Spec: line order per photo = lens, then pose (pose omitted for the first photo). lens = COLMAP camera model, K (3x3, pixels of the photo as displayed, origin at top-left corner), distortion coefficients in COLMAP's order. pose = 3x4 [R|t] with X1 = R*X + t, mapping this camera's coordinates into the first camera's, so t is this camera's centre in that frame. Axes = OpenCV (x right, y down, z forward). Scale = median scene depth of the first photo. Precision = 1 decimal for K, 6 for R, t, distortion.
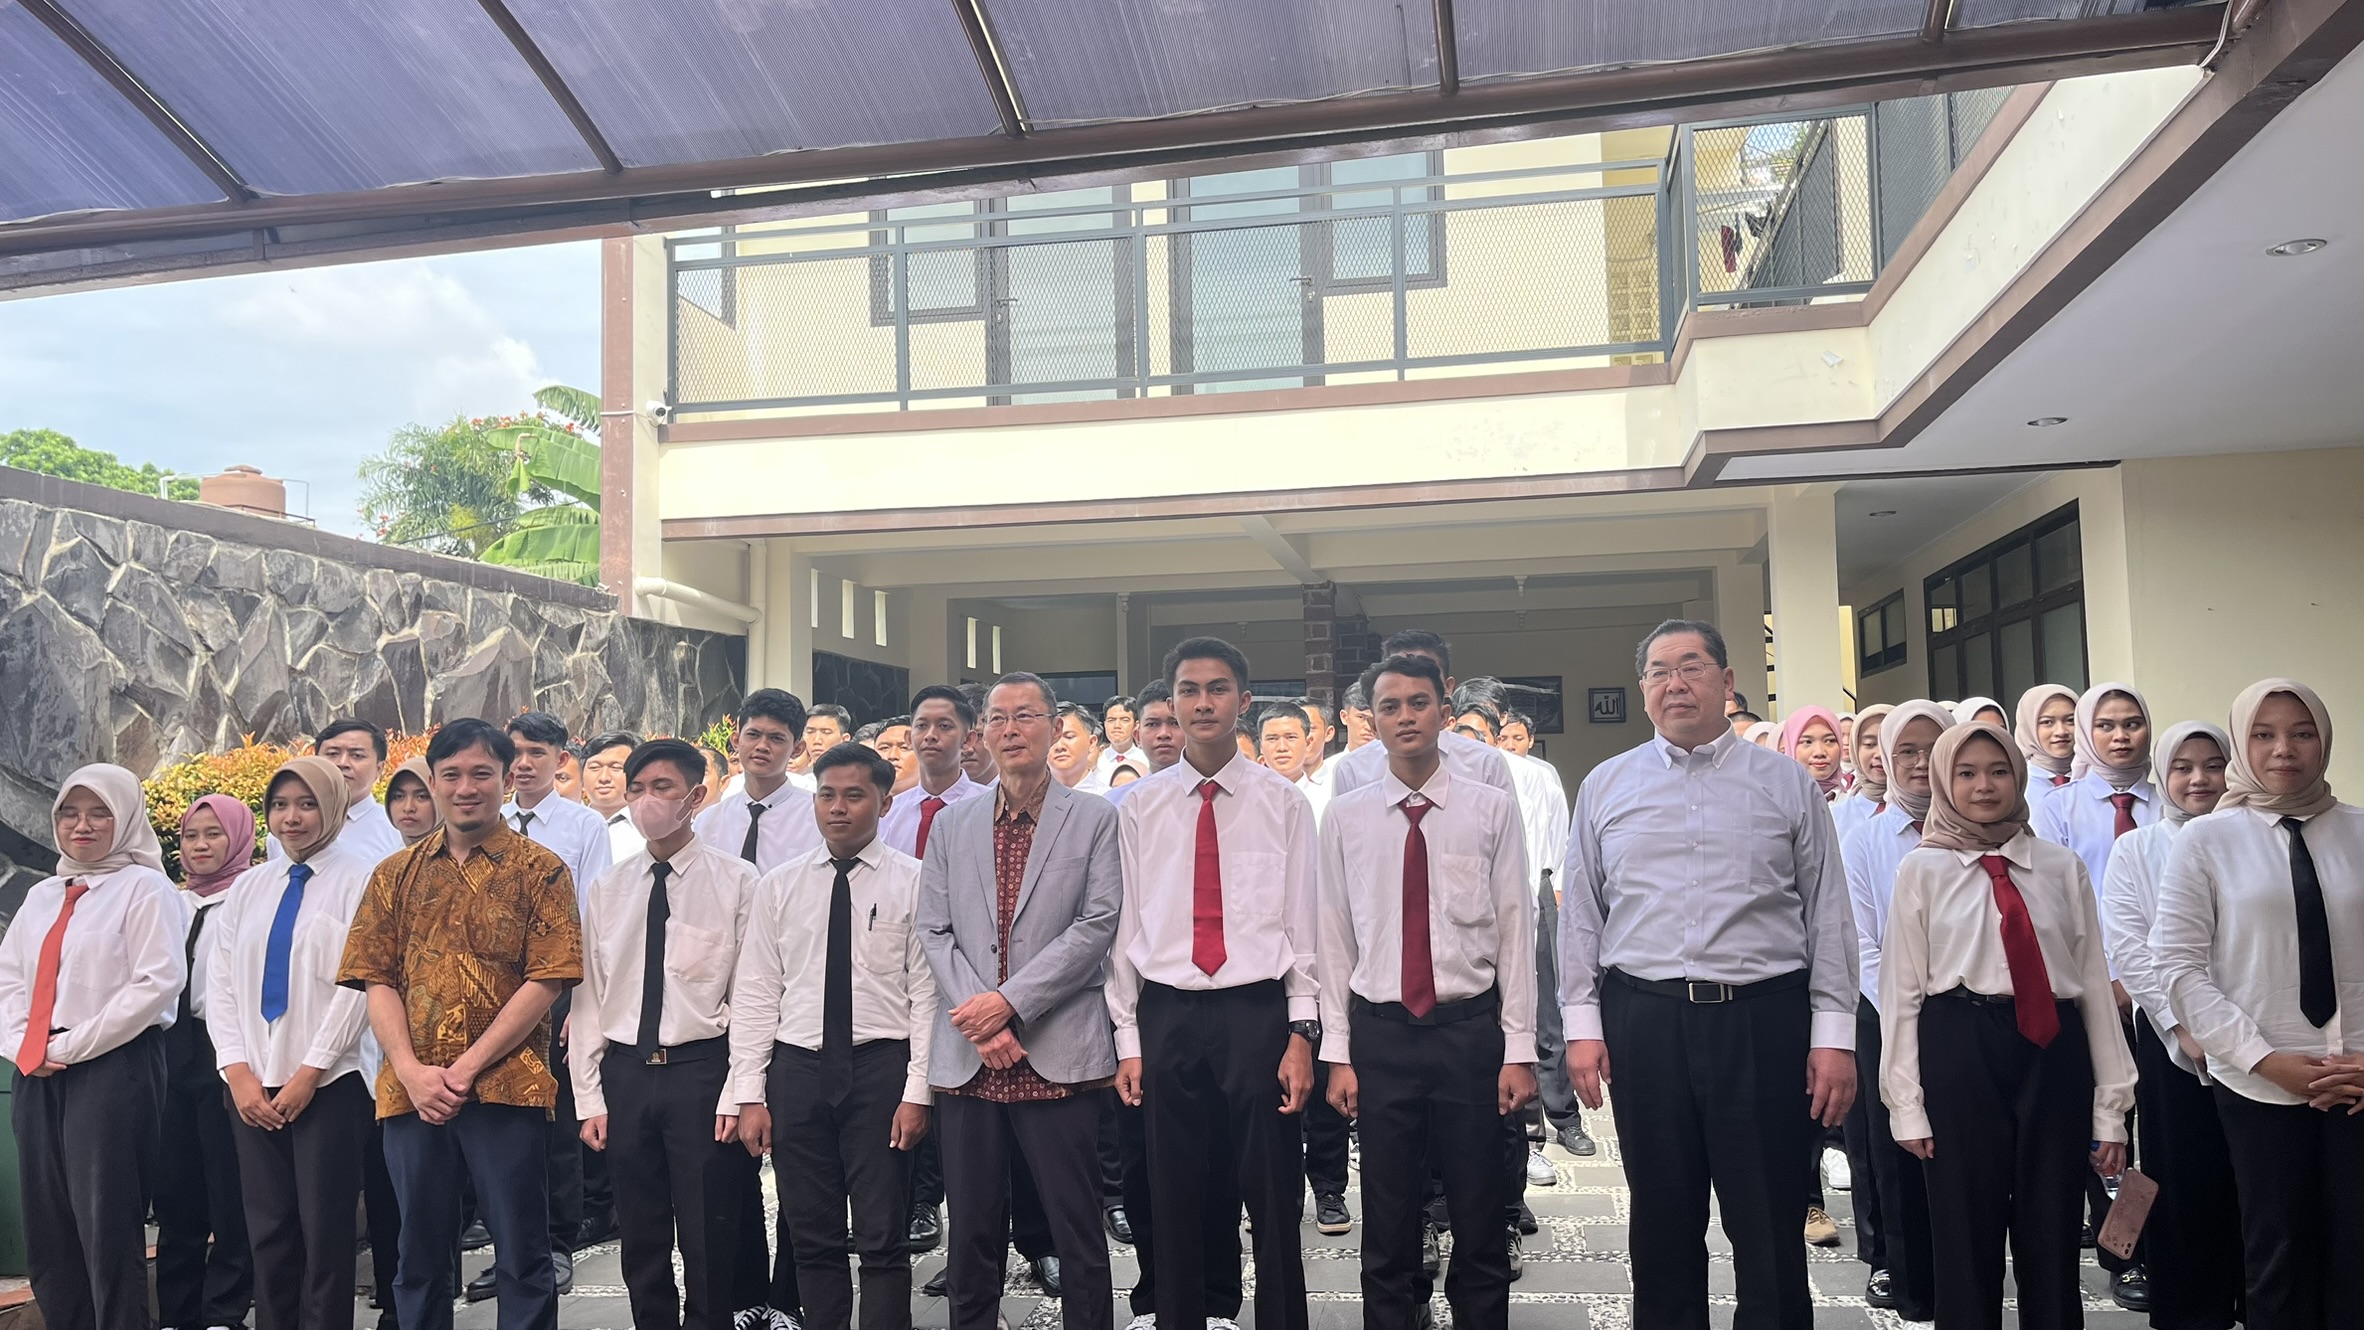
lens RADIAL K [[1787.8, 0, 1197.0], [0, 1787.8, 650.0], [0, 0, 1]] dist [0.068452, -0.092393]
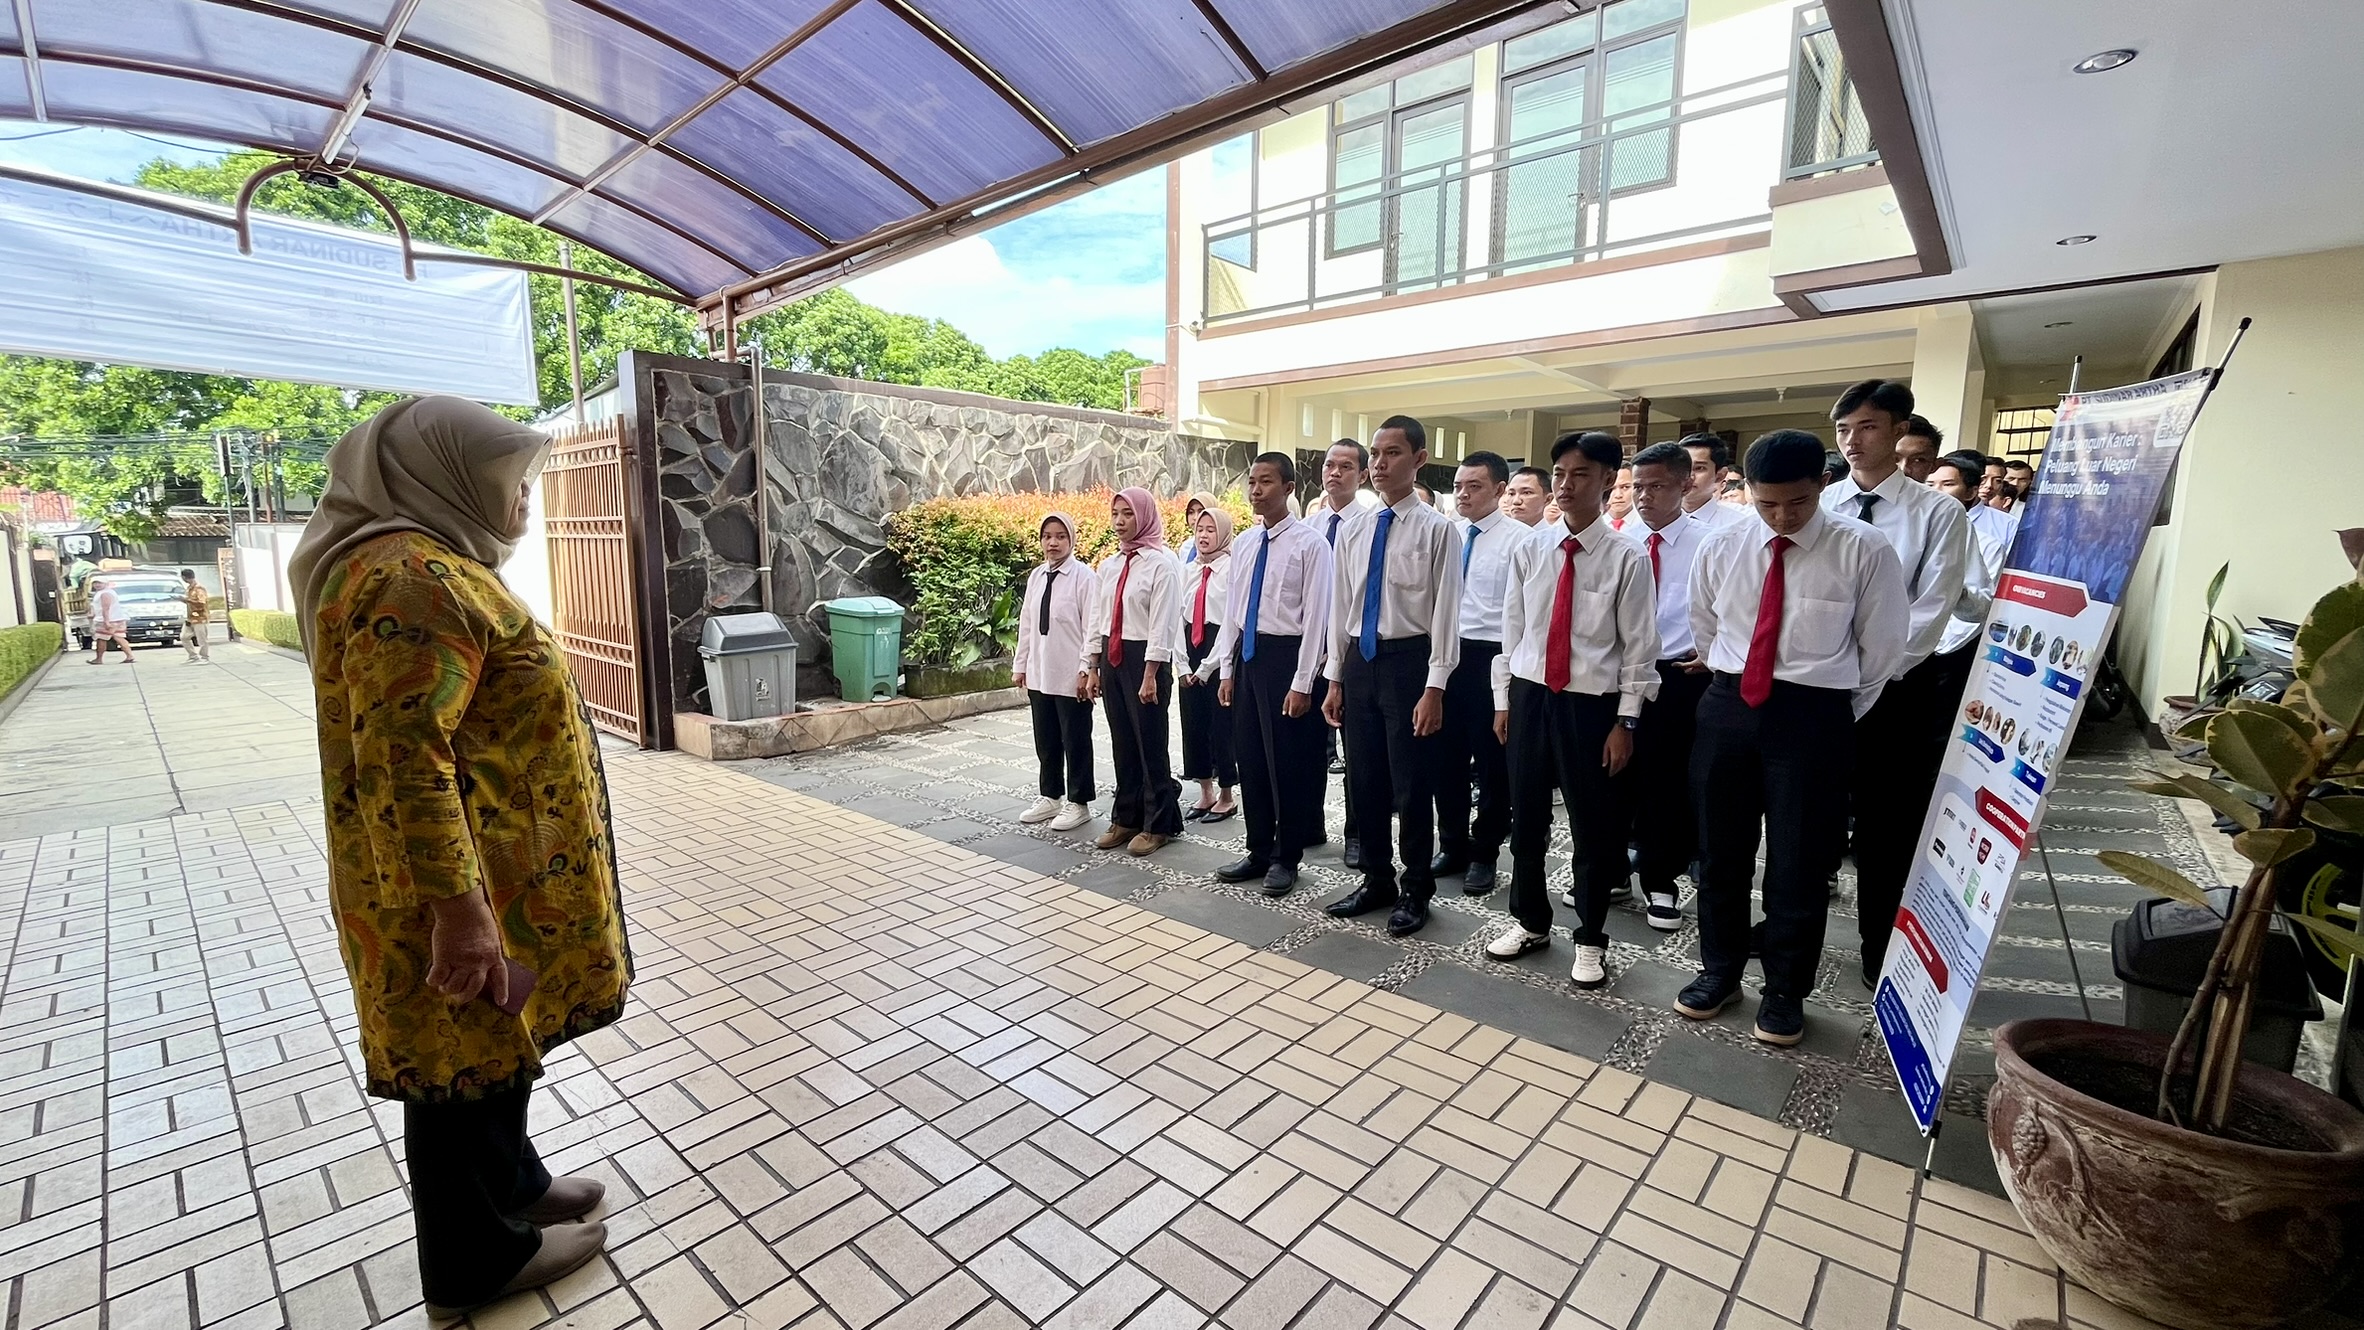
lens RADIAL K [[965.4, 0, 1175.8], [0, 965.4, 660.6], [0, 0, 1]] dist [-0.003685, 0.000234]
pose [[0.851088, 0.095718, -0.516224, 0.354200], [0.017171, 0.977640, 0.209582, 0.004848], [0.524742, -0.187236, 0.830415, 0.101921]]
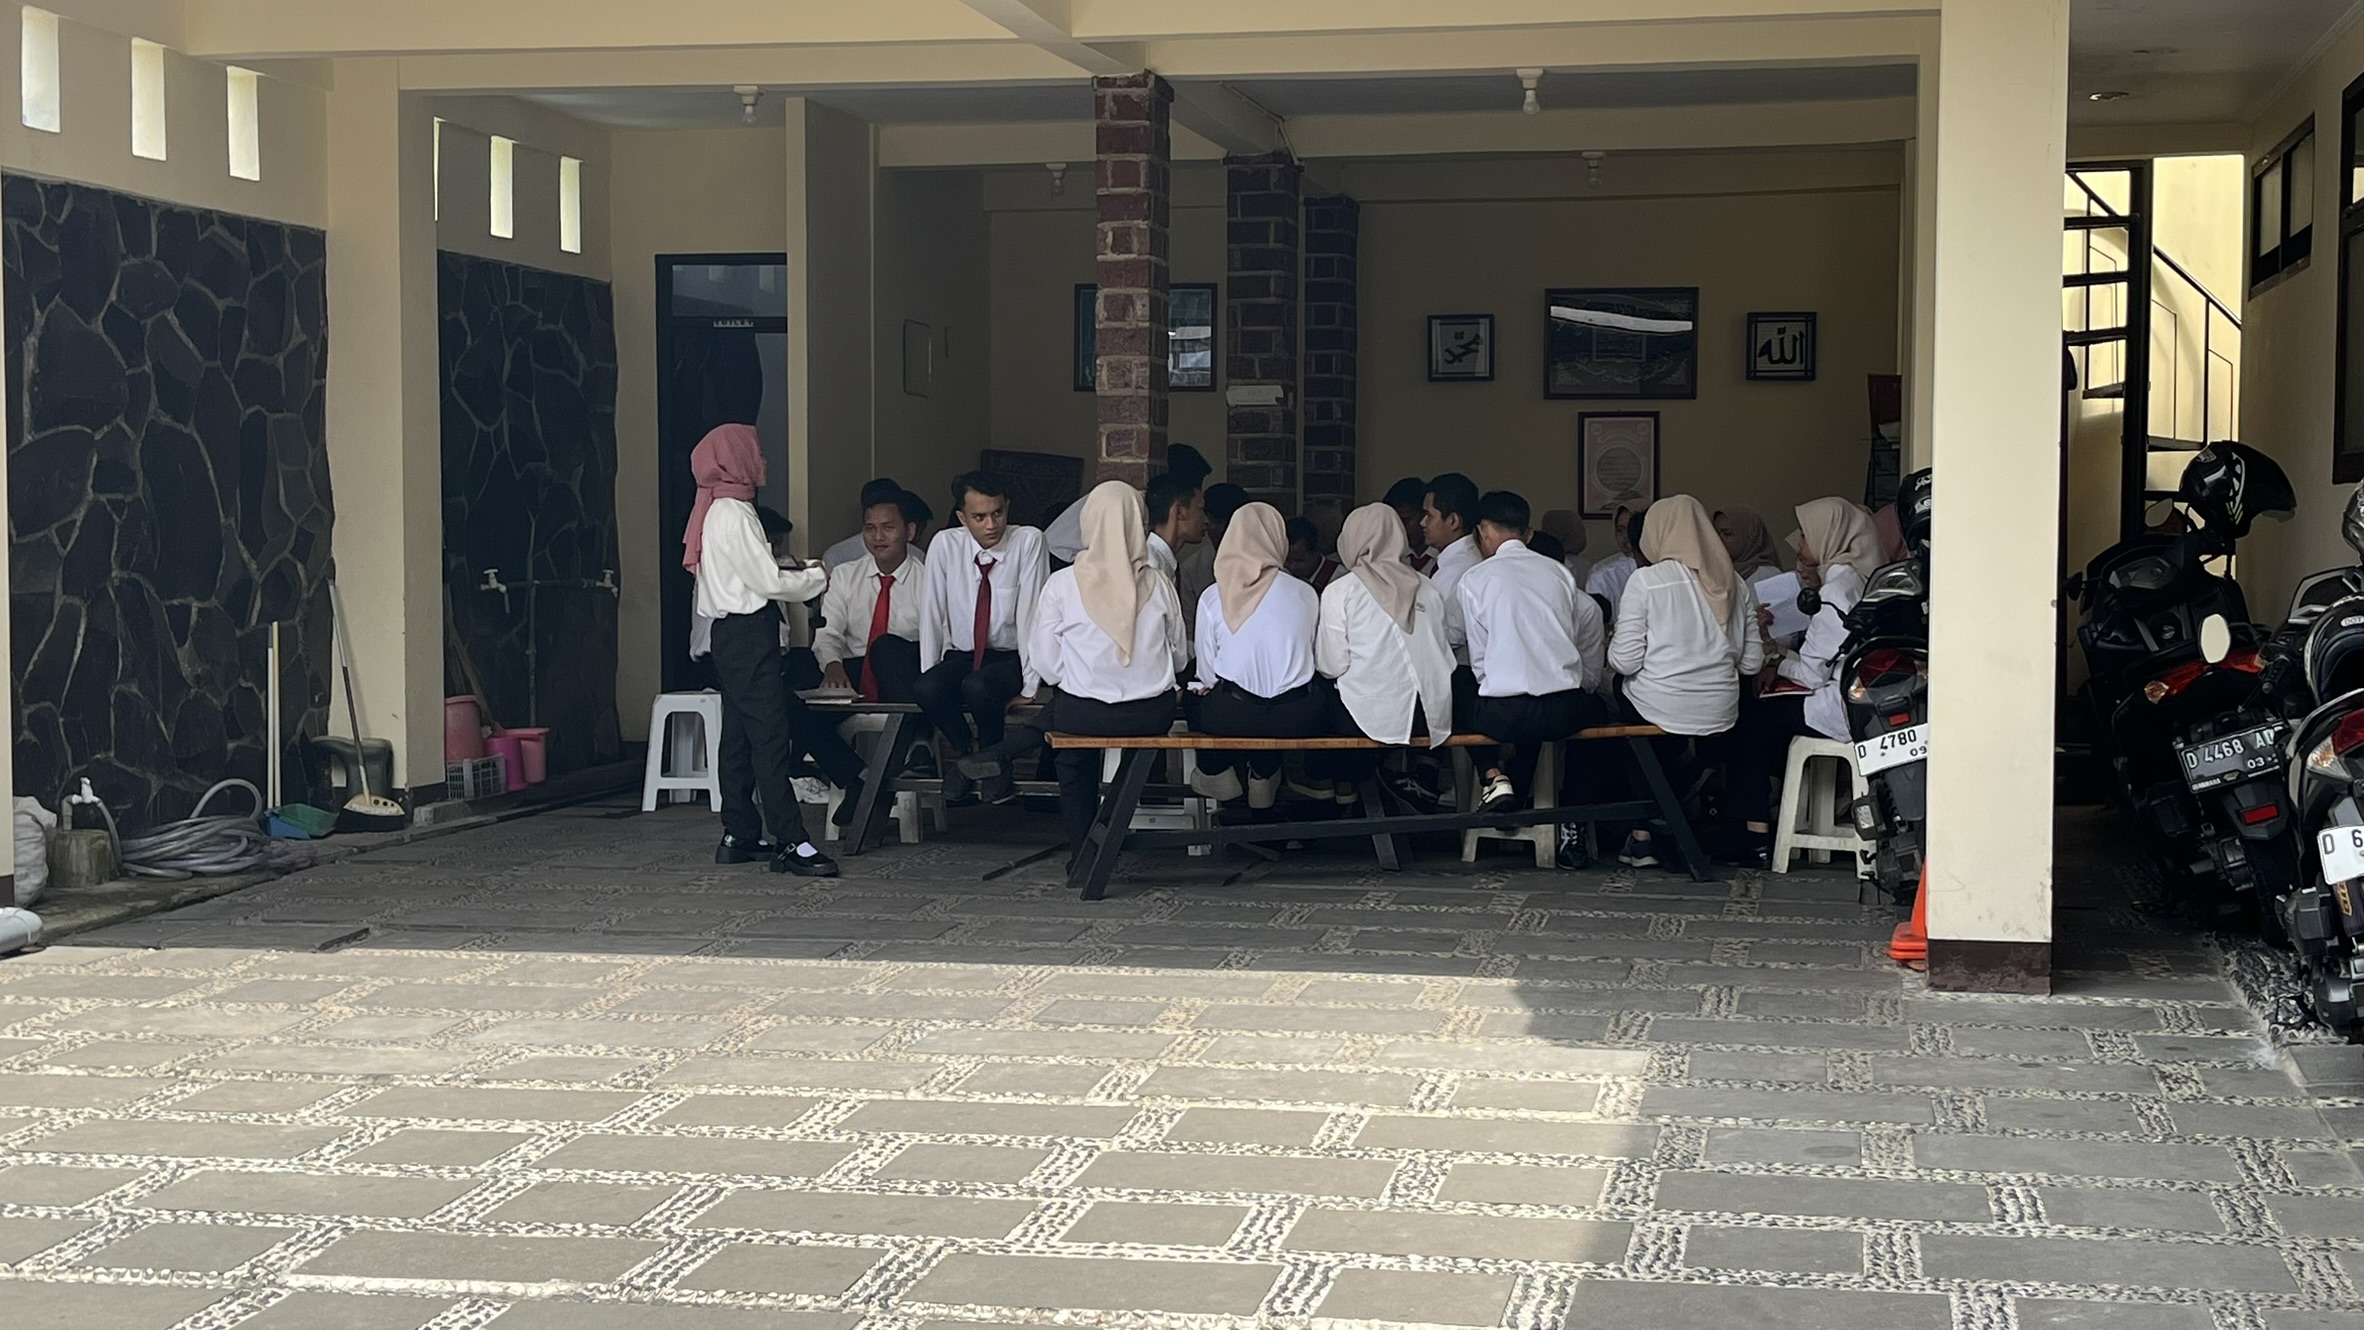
lens RADIAL K [[3060.2, 0, 1228.8], [0, 3060.2, 693.9], [0, 0, 1]] dist [0.064251, 0.000000]
pose [[0.999478, 0.027172, -0.017449, 0.221918], [-0.024414, 0.989504, 0.142431, 0.019508], [0.021136, -0.141931, 0.989651, 0.259929]]
